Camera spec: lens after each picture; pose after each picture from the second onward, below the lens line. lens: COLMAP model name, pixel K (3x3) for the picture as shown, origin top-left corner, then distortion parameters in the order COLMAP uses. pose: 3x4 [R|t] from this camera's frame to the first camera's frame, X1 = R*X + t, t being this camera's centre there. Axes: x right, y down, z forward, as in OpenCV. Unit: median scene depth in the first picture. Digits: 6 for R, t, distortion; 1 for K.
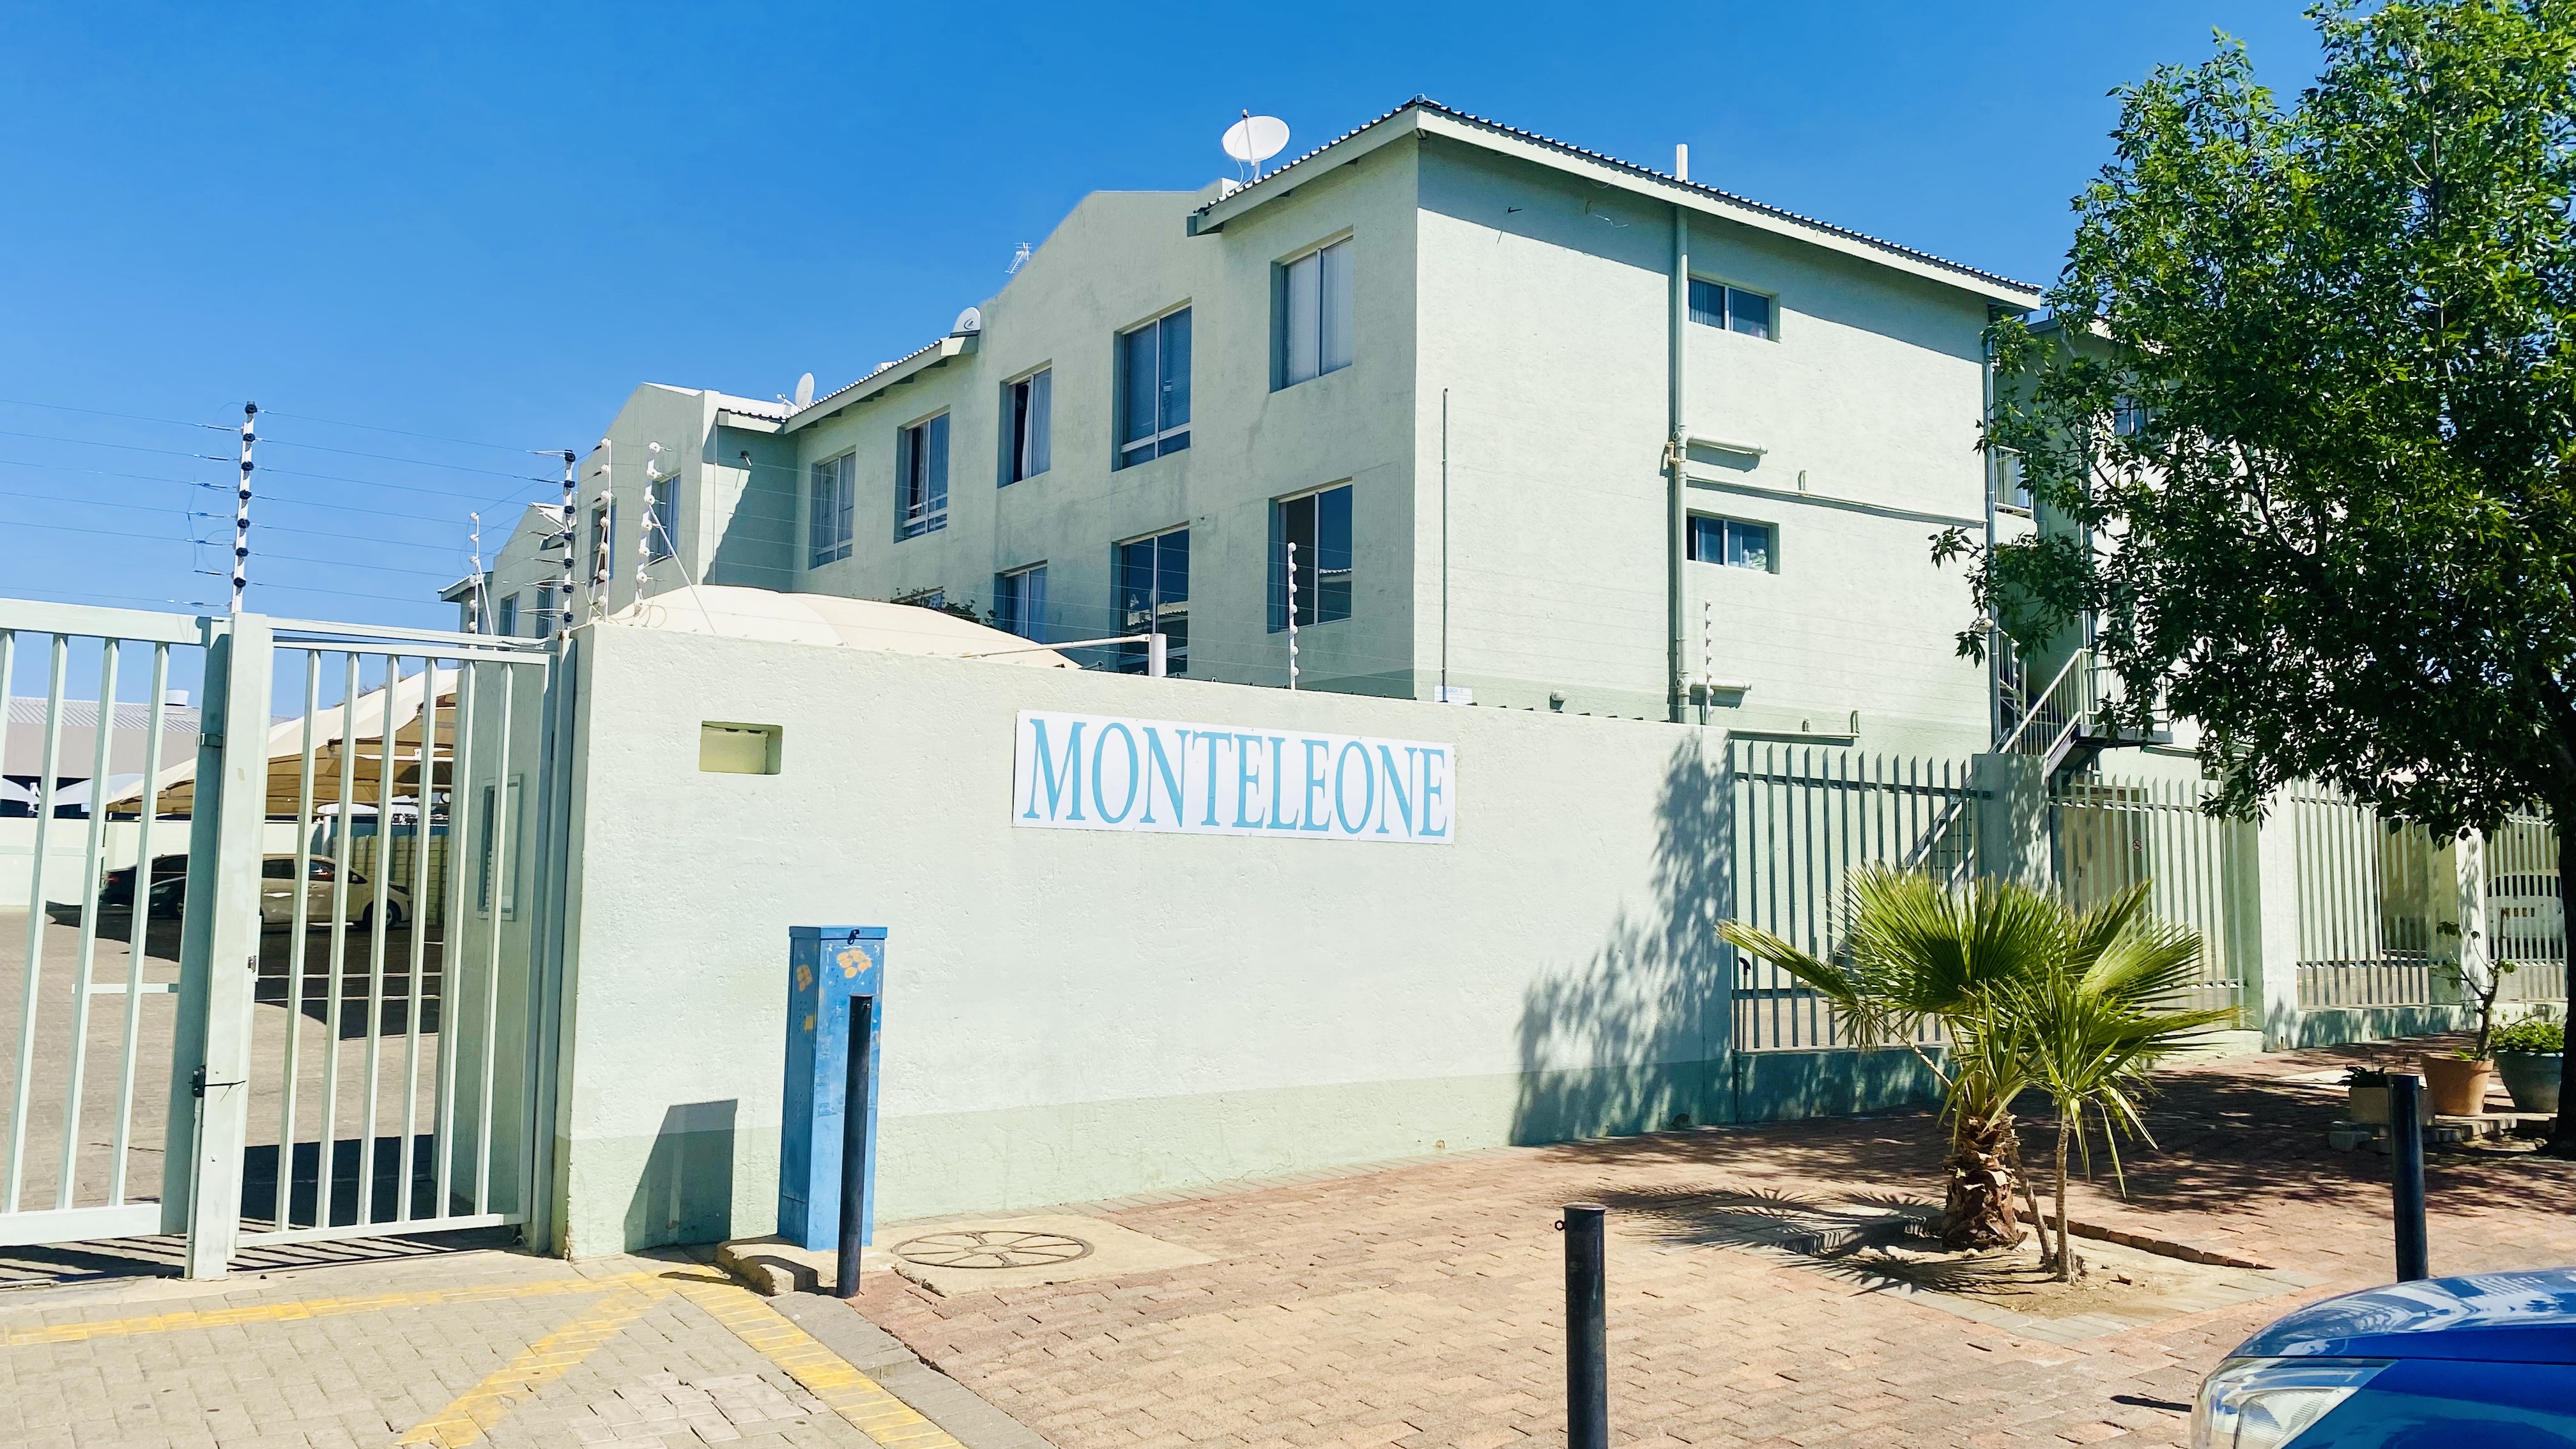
lens RADIAL K [[1960.0, 0, 1280.7], [0, 1960.0, 678.3], [0, 0, 1]] dist [0.037245, -0.051685]
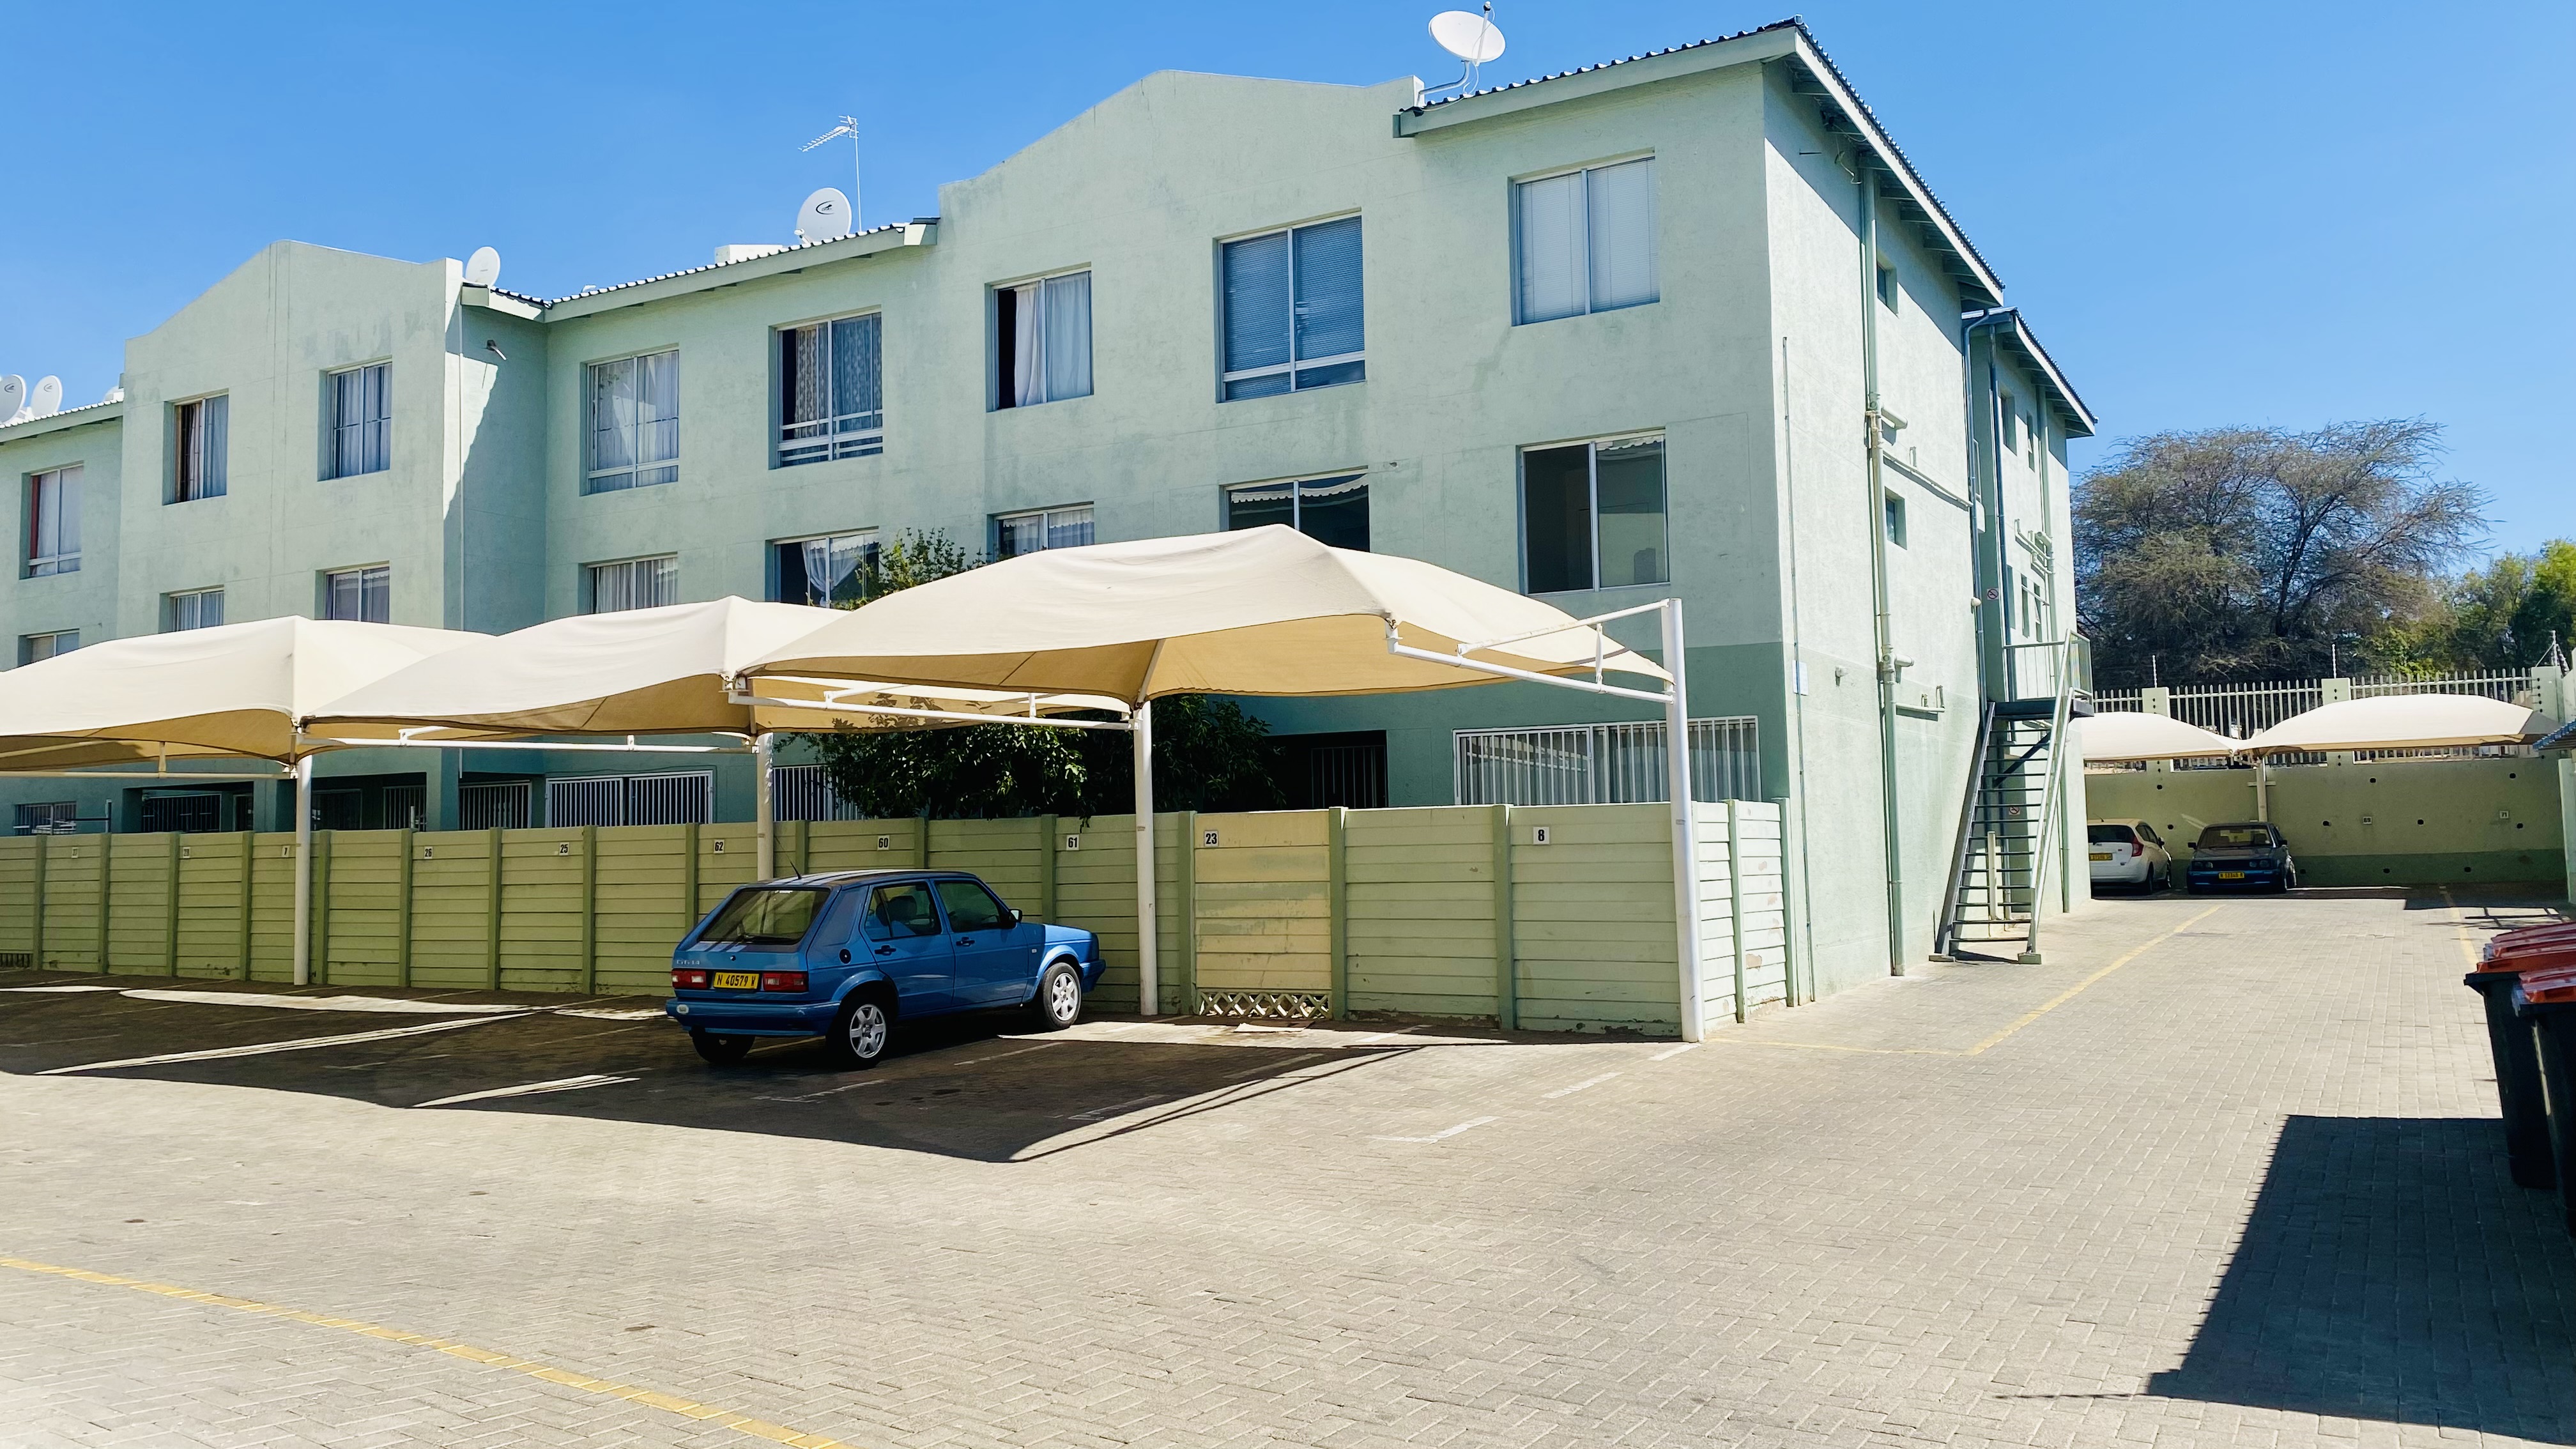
lens RADIAL K [[1960.0, 0, 1280.7], [0, 1960.0, 678.3], [0, 0, 1]] dist [0.037245, -0.051685]
pose [[0.902100, 0.000417, 0.431527, -0.443627], [-0.011143, 0.999689, 0.022327, -0.004467], [-0.431383, -0.024949, 0.901824, 0.219795]]
